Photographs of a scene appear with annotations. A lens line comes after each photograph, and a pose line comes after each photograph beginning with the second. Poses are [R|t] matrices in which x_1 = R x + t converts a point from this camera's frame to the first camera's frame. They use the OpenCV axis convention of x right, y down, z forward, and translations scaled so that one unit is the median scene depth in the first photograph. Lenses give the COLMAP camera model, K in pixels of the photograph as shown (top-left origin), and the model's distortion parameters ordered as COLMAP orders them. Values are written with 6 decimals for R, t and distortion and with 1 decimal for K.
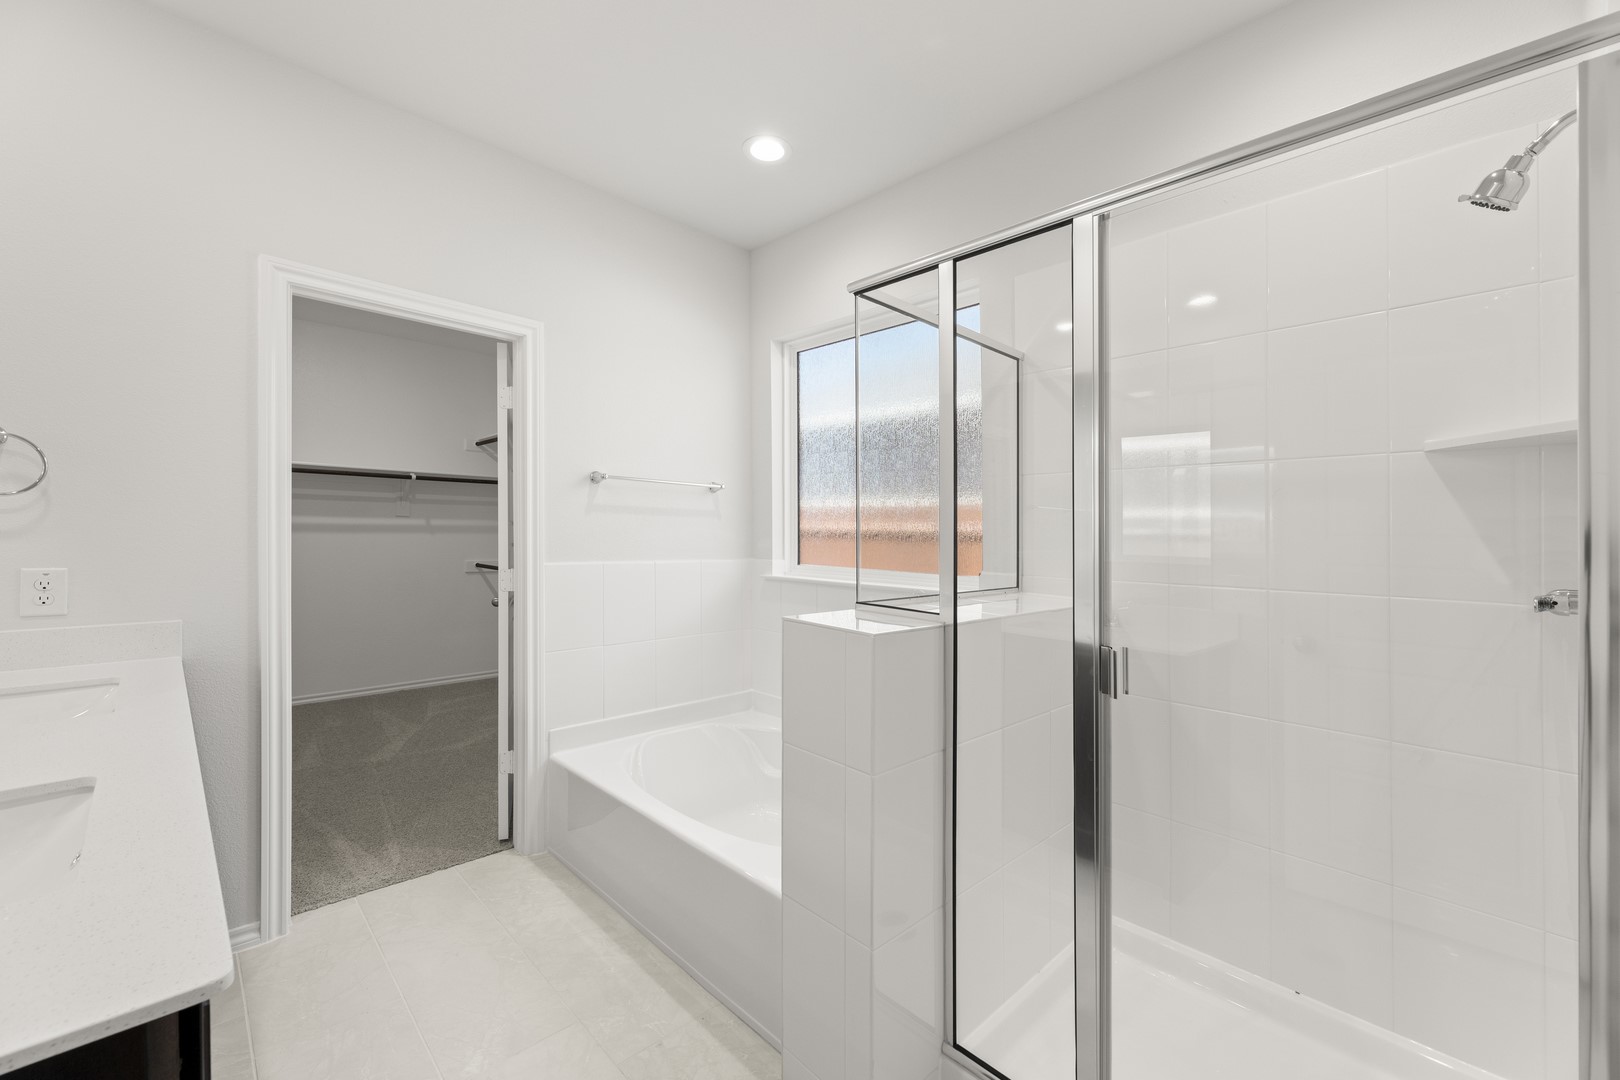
lens RADIAL K [[654.4, 0, 812.7], [0, 654.4, 521.5], [0, 0, 1]] dist [0.001738, 0.000324]
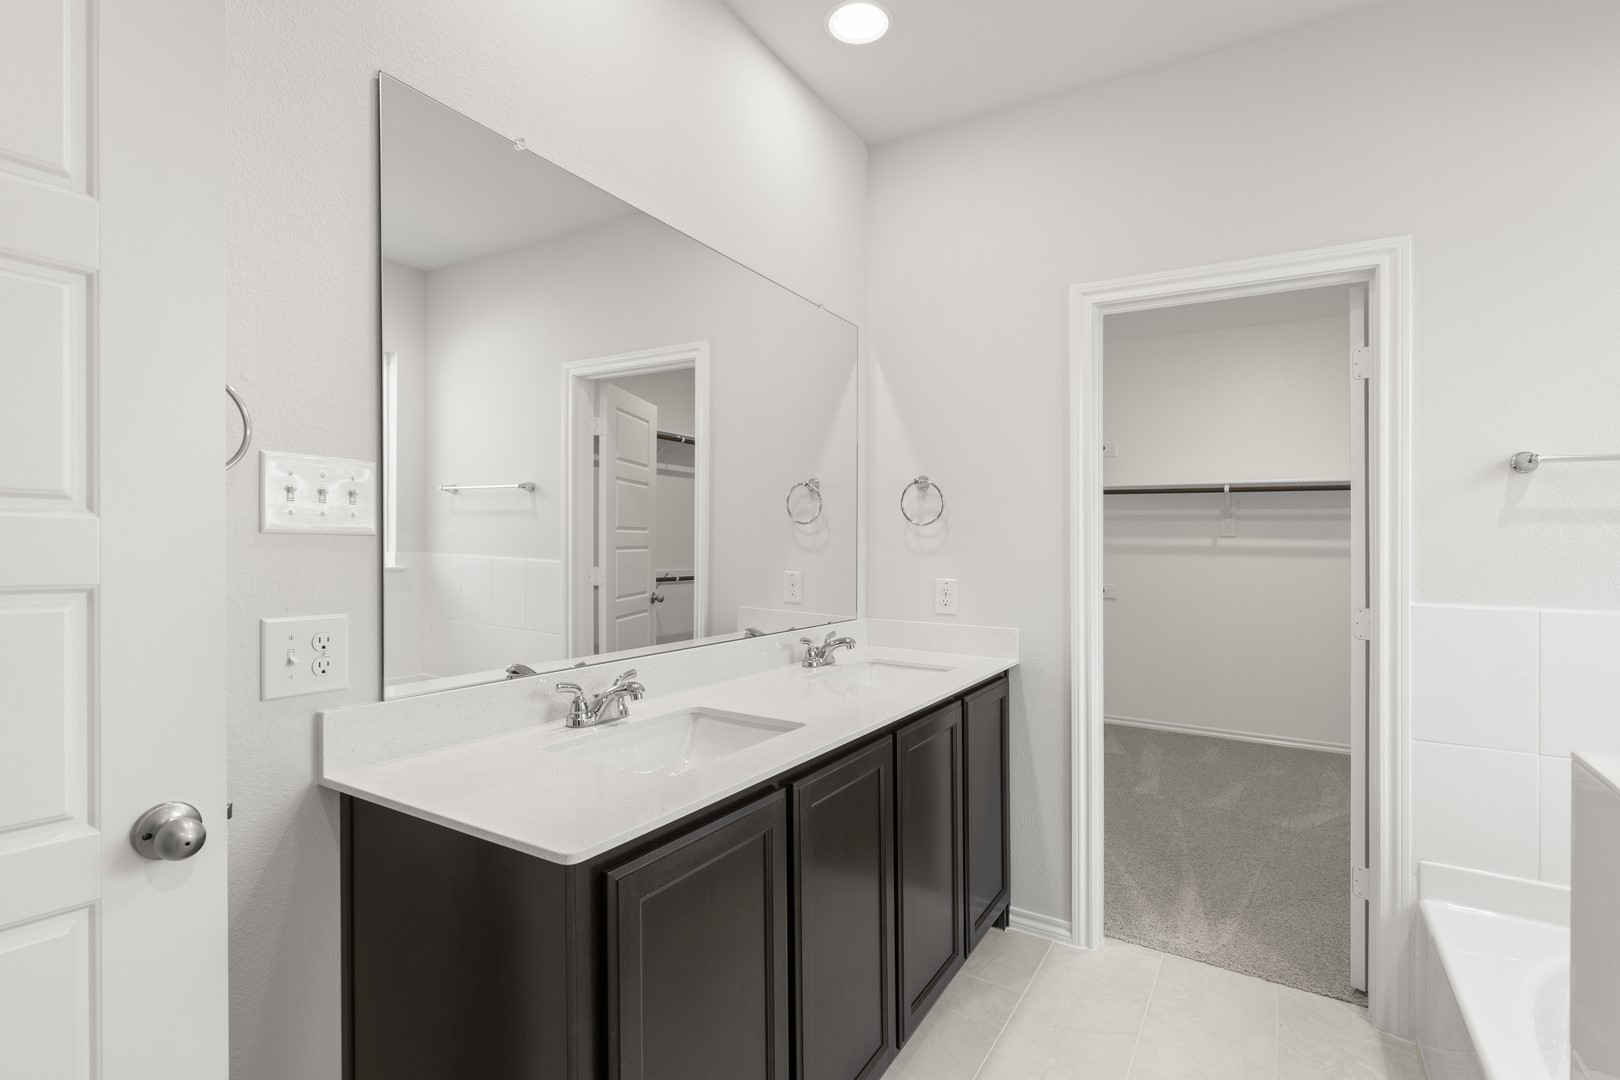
lens RADIAL K [[753.7, 0, 800.4], [0, 753.7, 553.1], [0, 0, 1]] dist [-0.004106, -0.000924]
pose [[0.235834, 0.001995, -0.971791, 0.181639], [0.007308, 0.999966, 0.003826, 0.006432], [0.971766, -0.008004, 0.235811, 0.236819]]
